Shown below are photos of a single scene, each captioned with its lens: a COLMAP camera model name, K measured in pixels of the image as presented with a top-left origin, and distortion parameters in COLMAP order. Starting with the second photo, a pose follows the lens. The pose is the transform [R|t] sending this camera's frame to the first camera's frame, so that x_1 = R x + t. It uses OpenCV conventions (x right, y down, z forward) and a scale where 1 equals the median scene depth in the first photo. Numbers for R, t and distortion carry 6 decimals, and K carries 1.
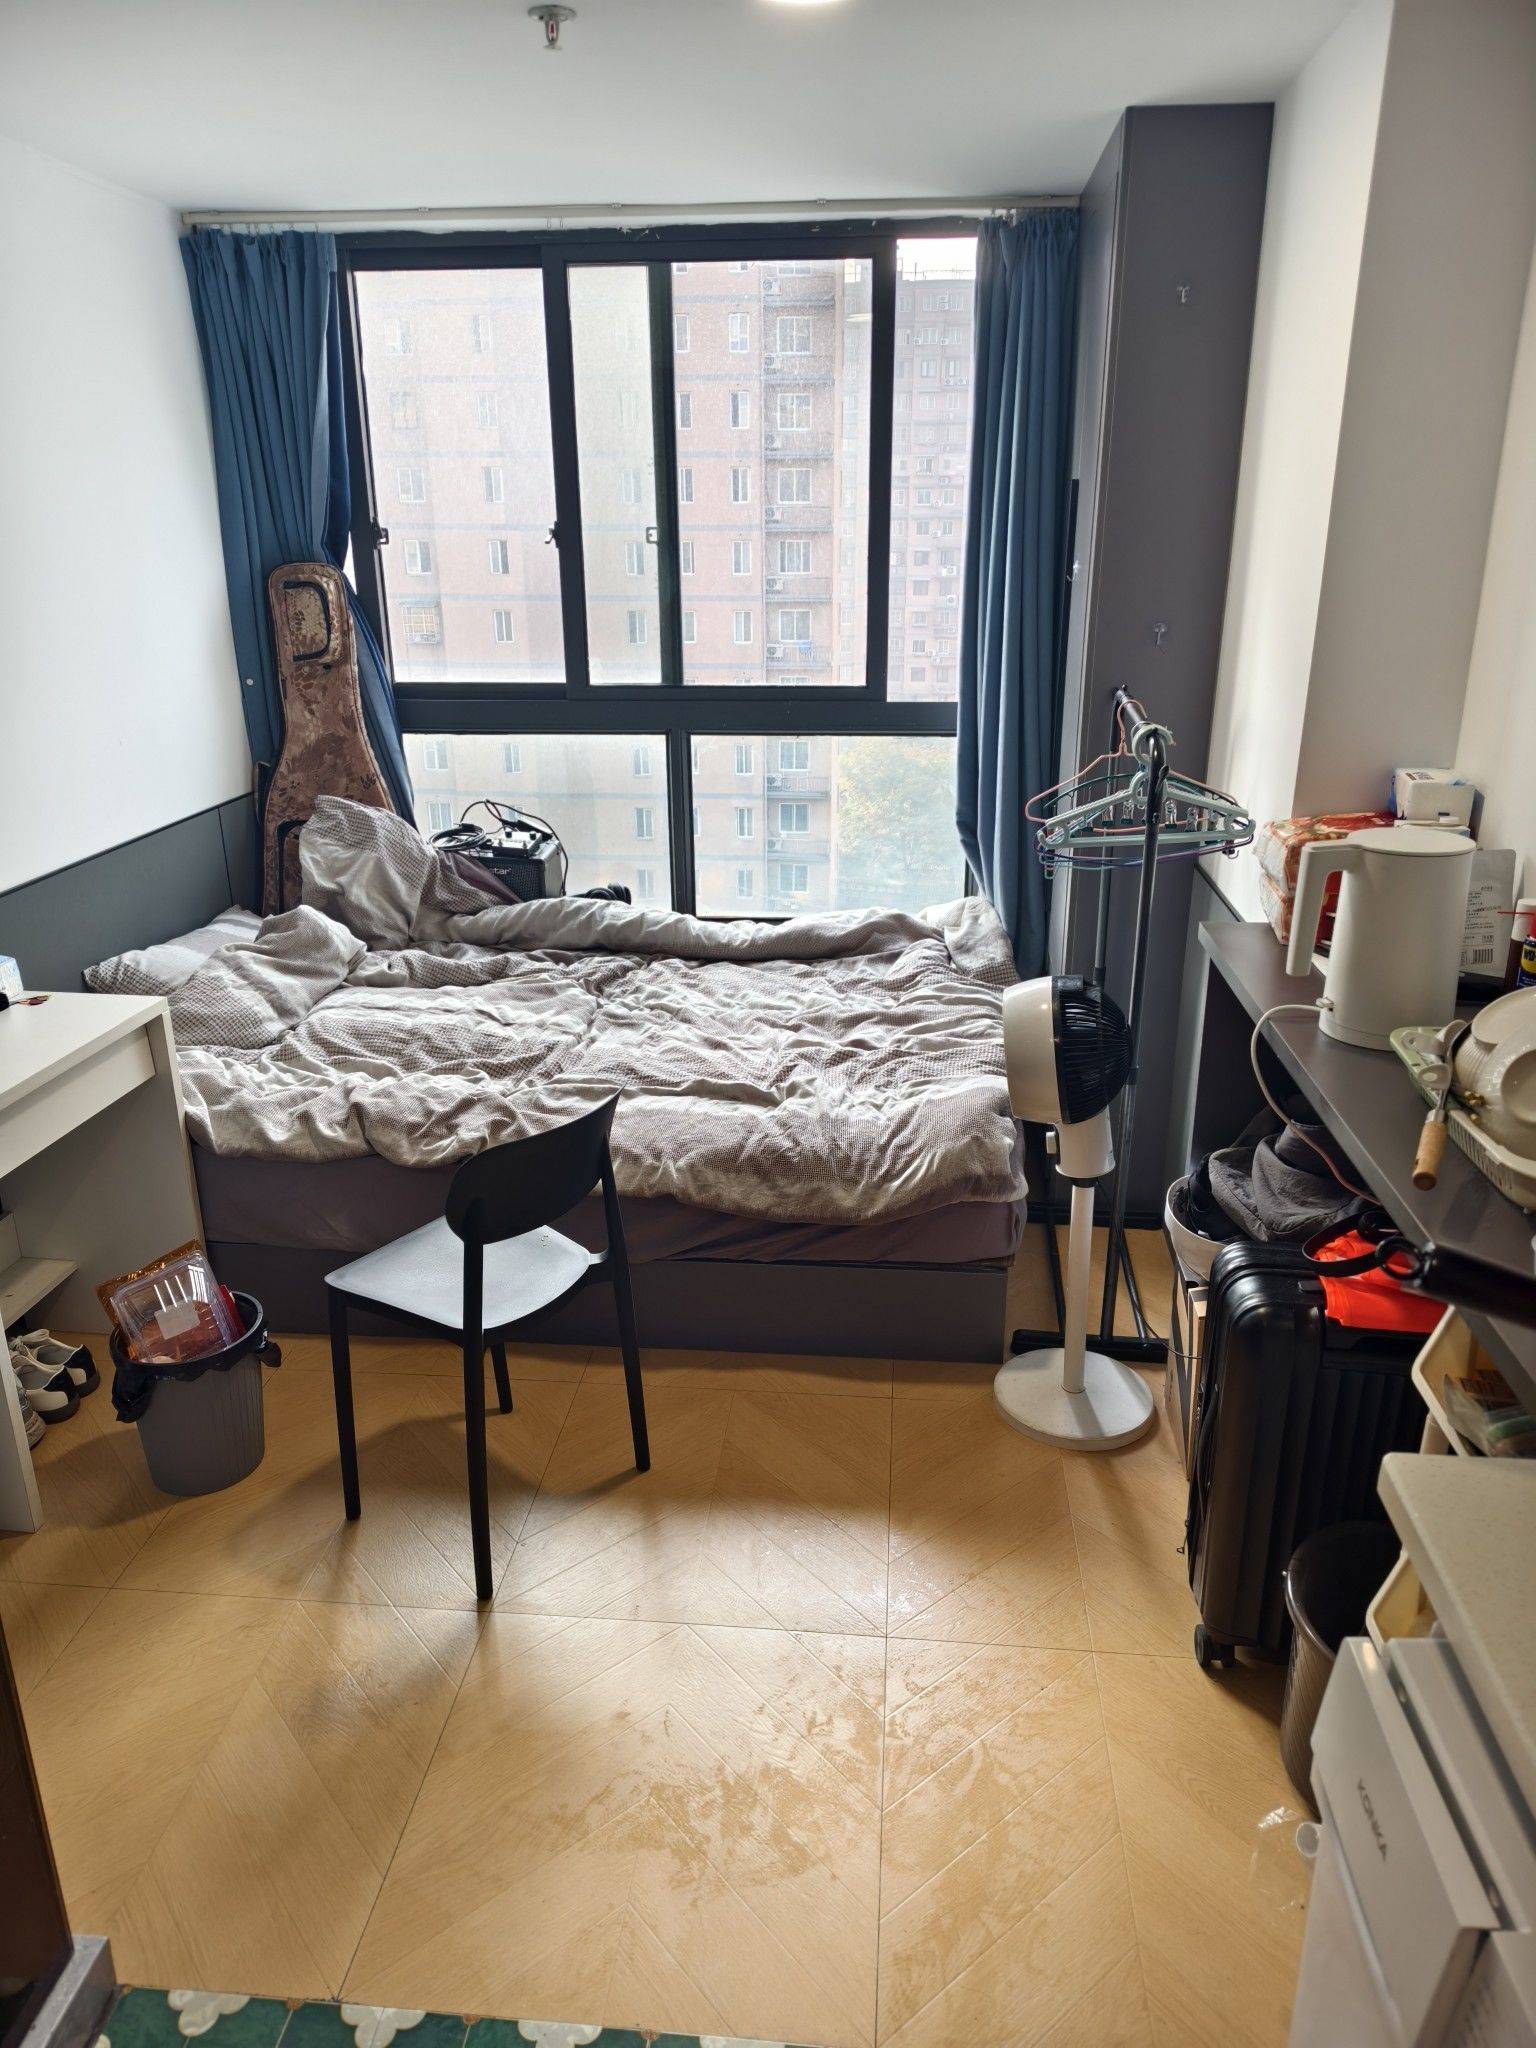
lens RADIAL K [[1421.1, 0, 768.0], [0, 1421.1, 1024.0], [0, 0, 1]] dist [0.176653, -0.000158]
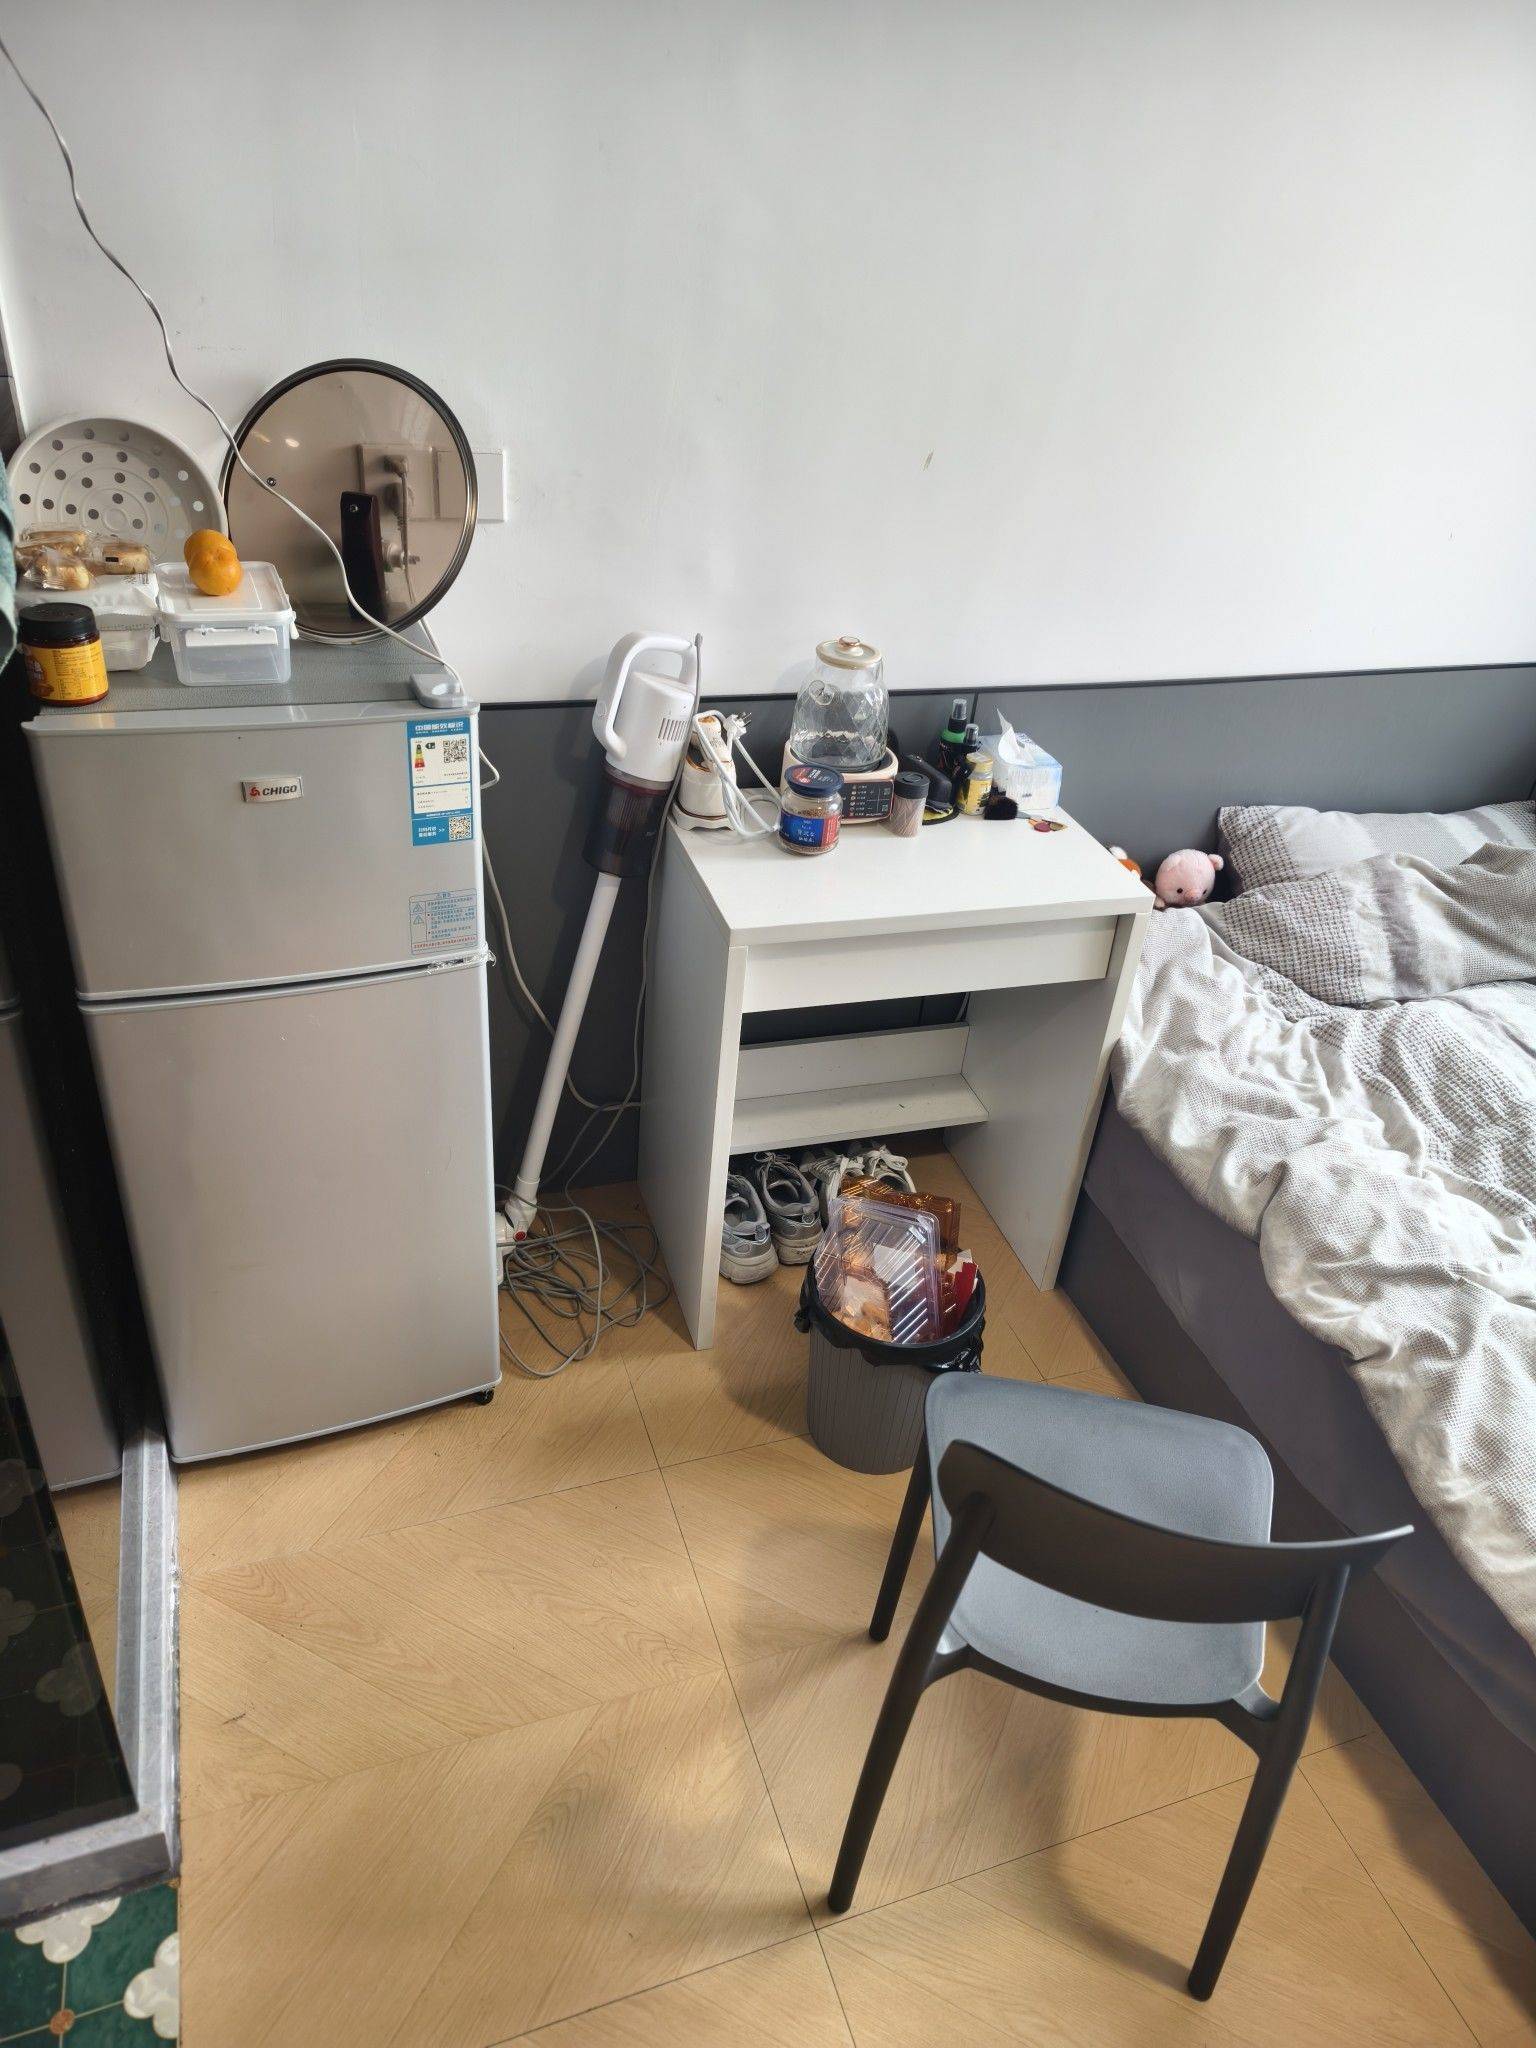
lens RADIAL K [[1411.6, 0, 768.0], [0, 1411.6, 1024.0], [0, 0, 1]] dist [0.039183, -0.000536]
pose [[0.427639, 0.543534, -0.722286, 0.038497], [-0.395777, 0.830957, 0.390986, -0.140654], [0.812703, 0.118663, 0.570468, 0.392653]]
